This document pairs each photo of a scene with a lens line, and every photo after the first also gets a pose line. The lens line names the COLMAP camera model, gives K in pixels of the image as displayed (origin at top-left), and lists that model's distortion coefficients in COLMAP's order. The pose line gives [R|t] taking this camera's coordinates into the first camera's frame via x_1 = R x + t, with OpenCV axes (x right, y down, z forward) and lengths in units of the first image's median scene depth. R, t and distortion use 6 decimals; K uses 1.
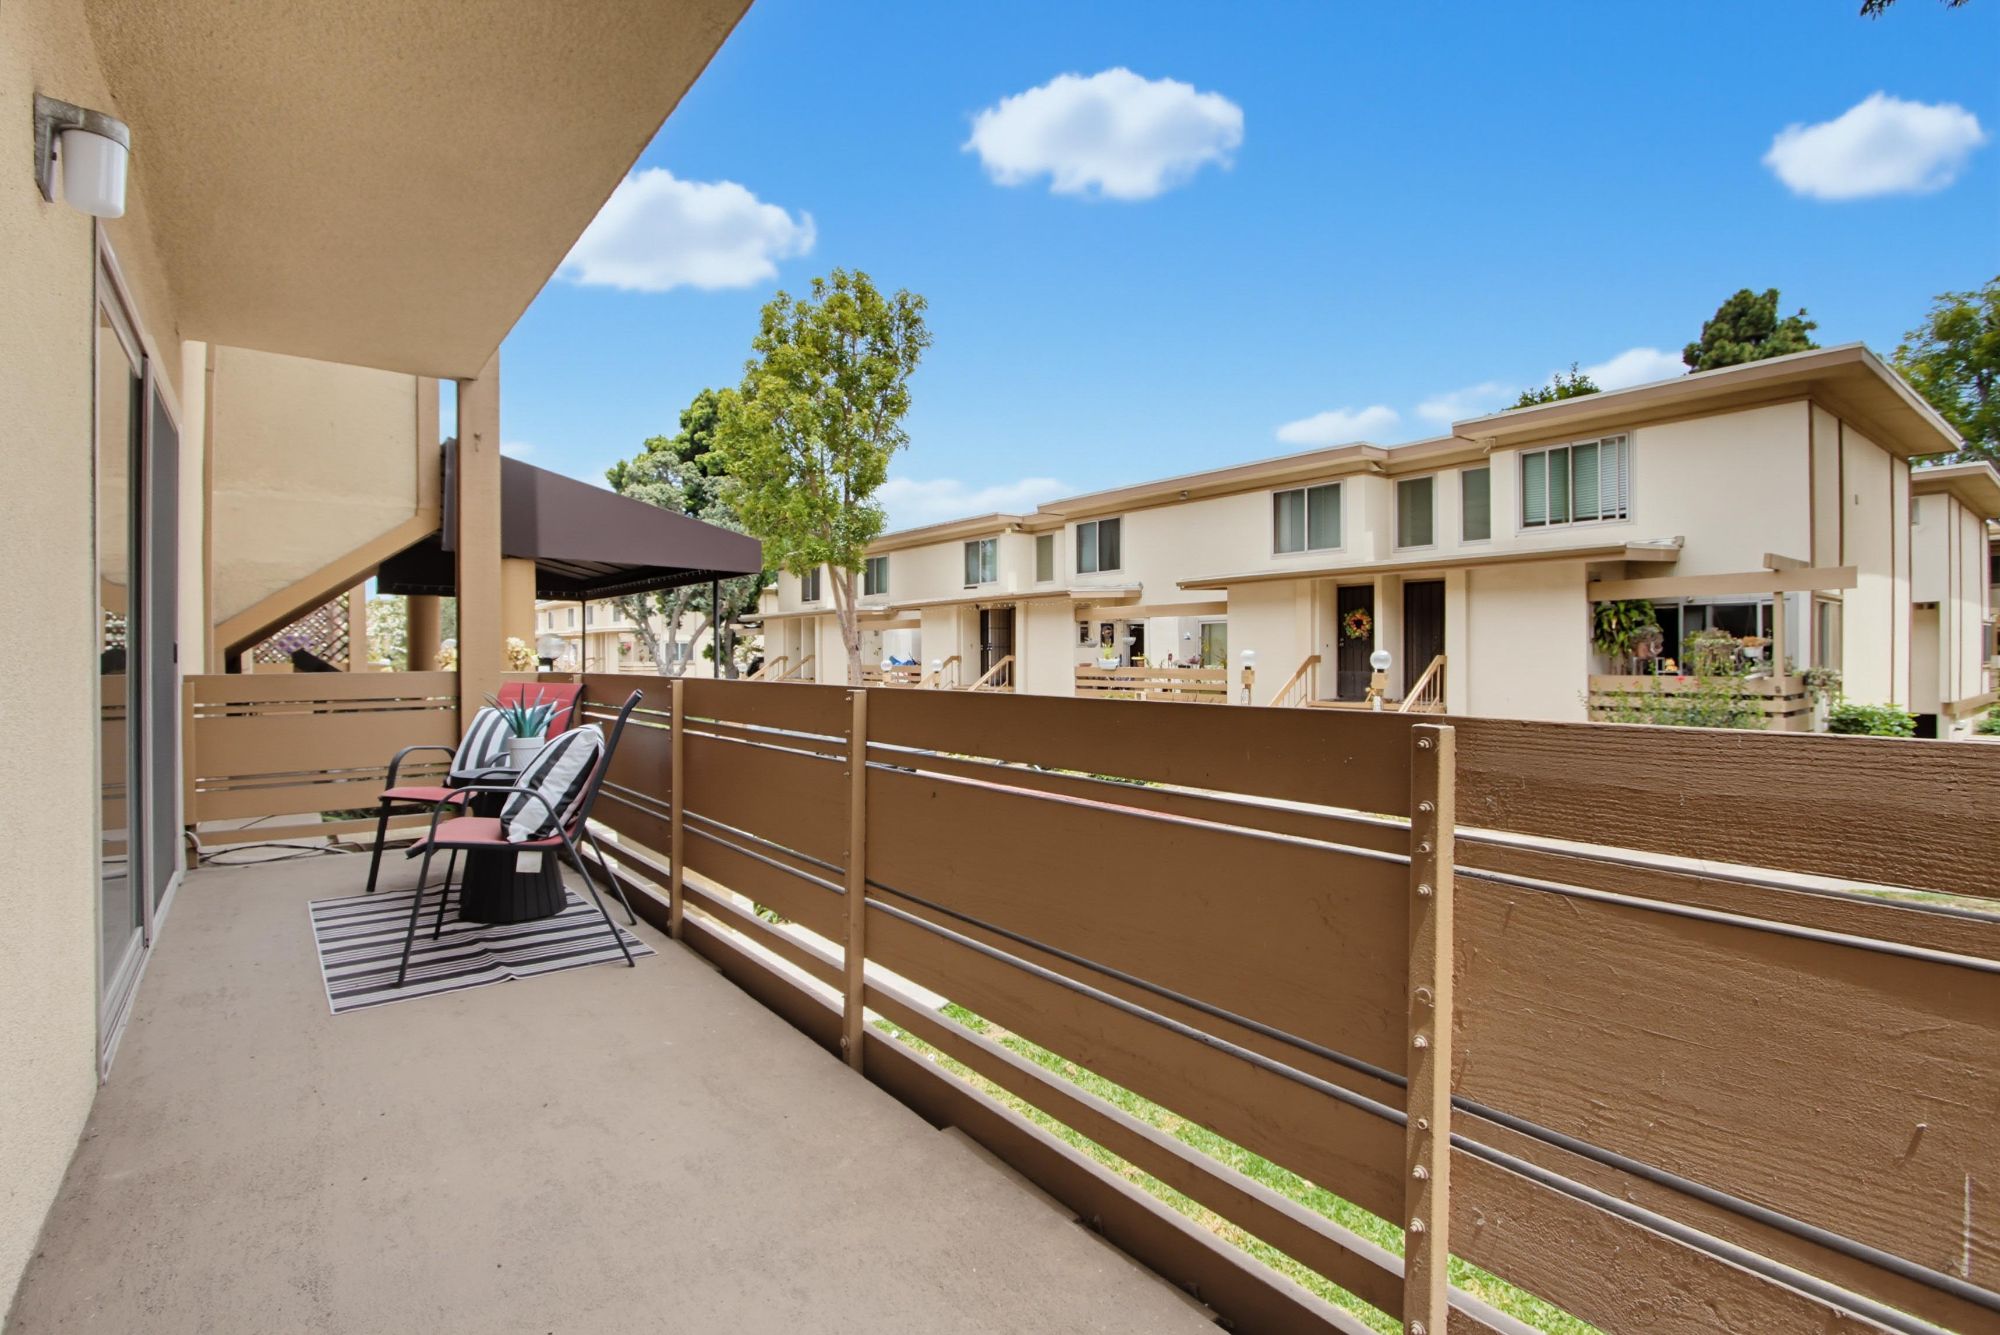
lens RADIAL K [[939.1, 0, 1003.3], [0, 939.1, 652.7], [0, 0, 1]] dist [-0.003813, 0.000421]
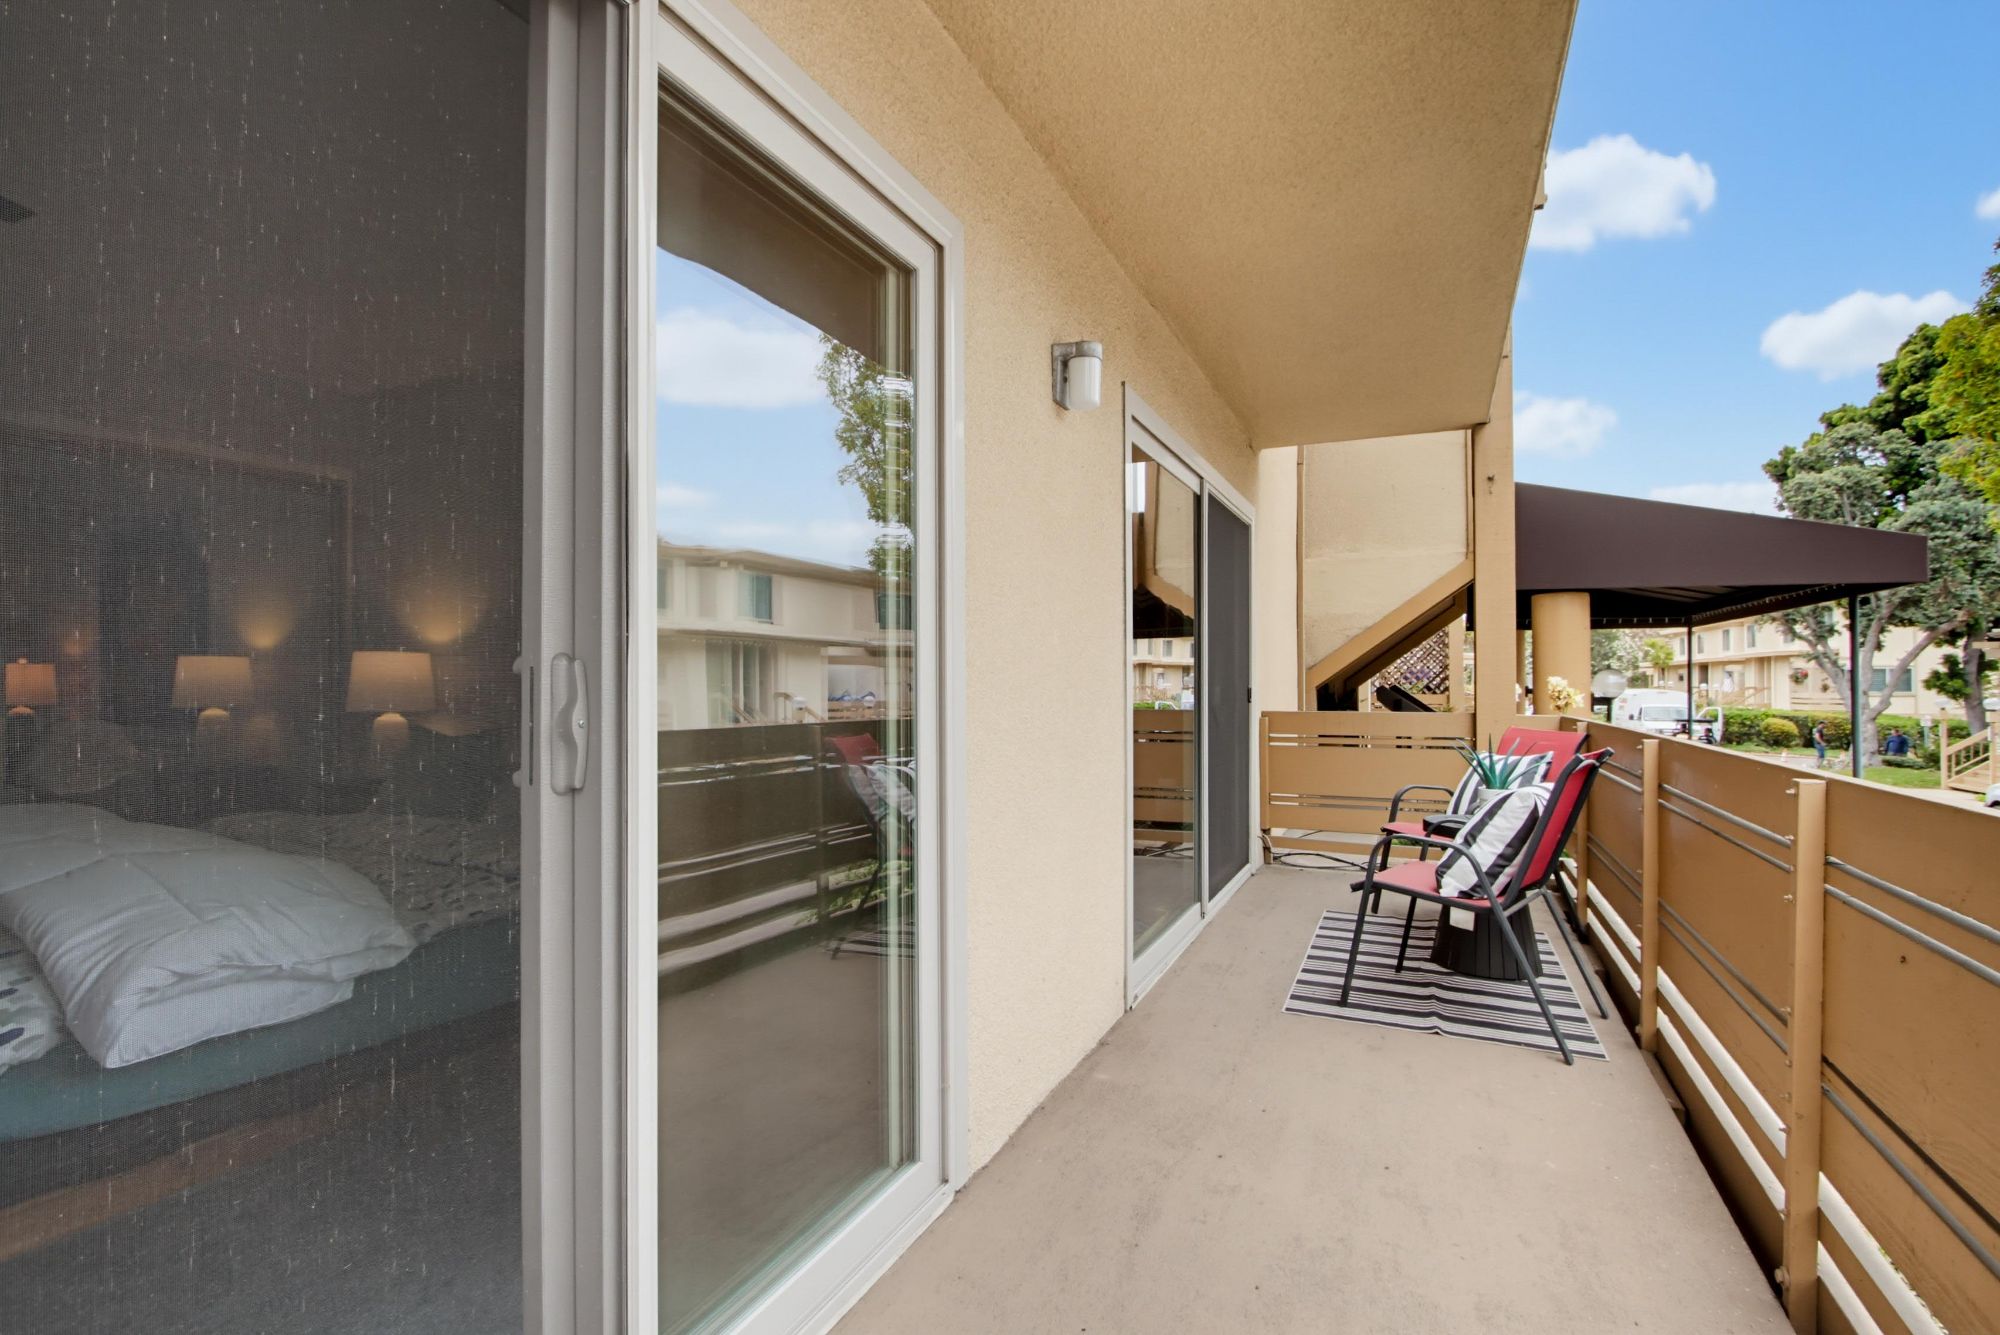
lens RADIAL K [[949.3, 0, 995.8], [0, 949.3, 674.8], [0, 0, 1]] dist [-0.003768, 0.000035]
pose [[0.446042, -0.003399, -0.895006, 0.163224], [0.000973, 0.999994, -0.003313, -0.029394], [0.895012, 0.000607, 0.446042, 0.119338]]
